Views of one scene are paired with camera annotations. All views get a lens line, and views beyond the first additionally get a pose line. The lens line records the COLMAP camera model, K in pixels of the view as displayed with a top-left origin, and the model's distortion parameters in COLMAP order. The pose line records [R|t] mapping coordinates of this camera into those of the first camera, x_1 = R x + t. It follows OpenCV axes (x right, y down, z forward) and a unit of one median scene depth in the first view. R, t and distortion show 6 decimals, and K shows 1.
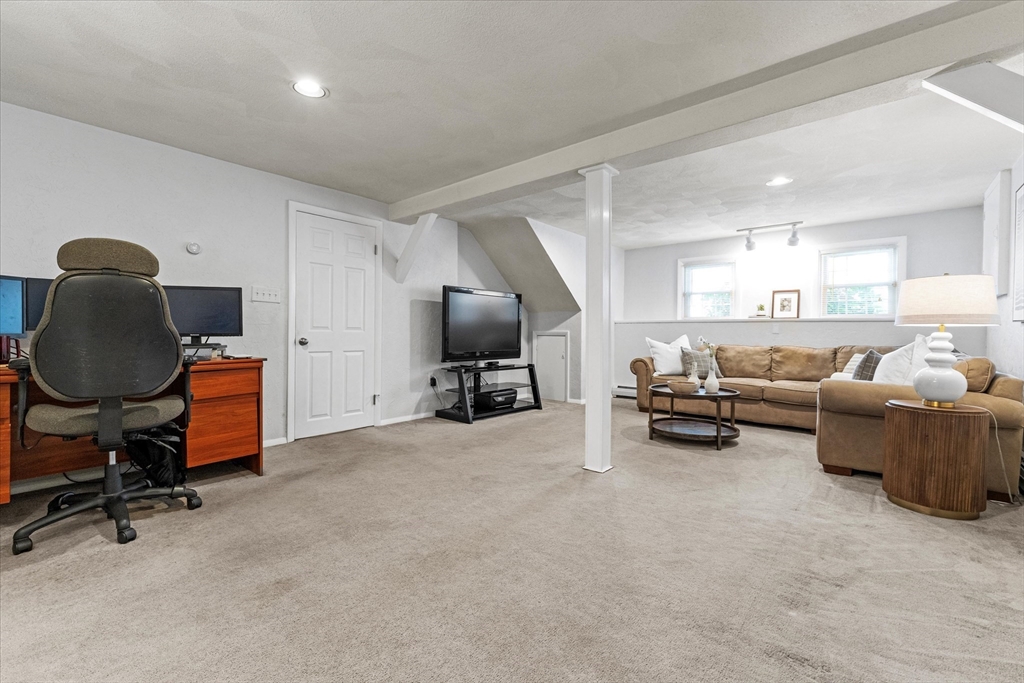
lens RADIAL K [[457.2, 0, 512.0], [0, 457.2, 341.5], [0, 0, 1]] dist [-0.001762, -0.000237]
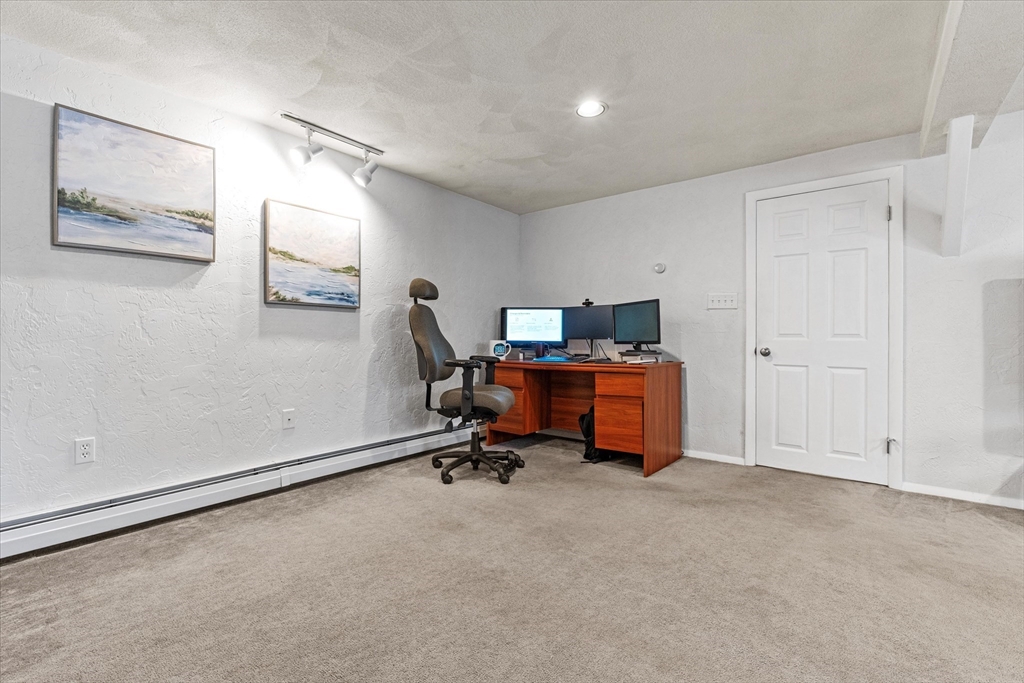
lens RADIAL K [[457.2, 0, 512.0], [0, 457.2, 341.5], [0, 0, 1]] dist [-0.001762, -0.000237]
pose [[0.002633, -0.000673, -0.999996, 0.411853], [-0.023094, 0.999733, -0.000734, -0.007971], [0.999730, 0.023096, 0.002617, 0.562273]]
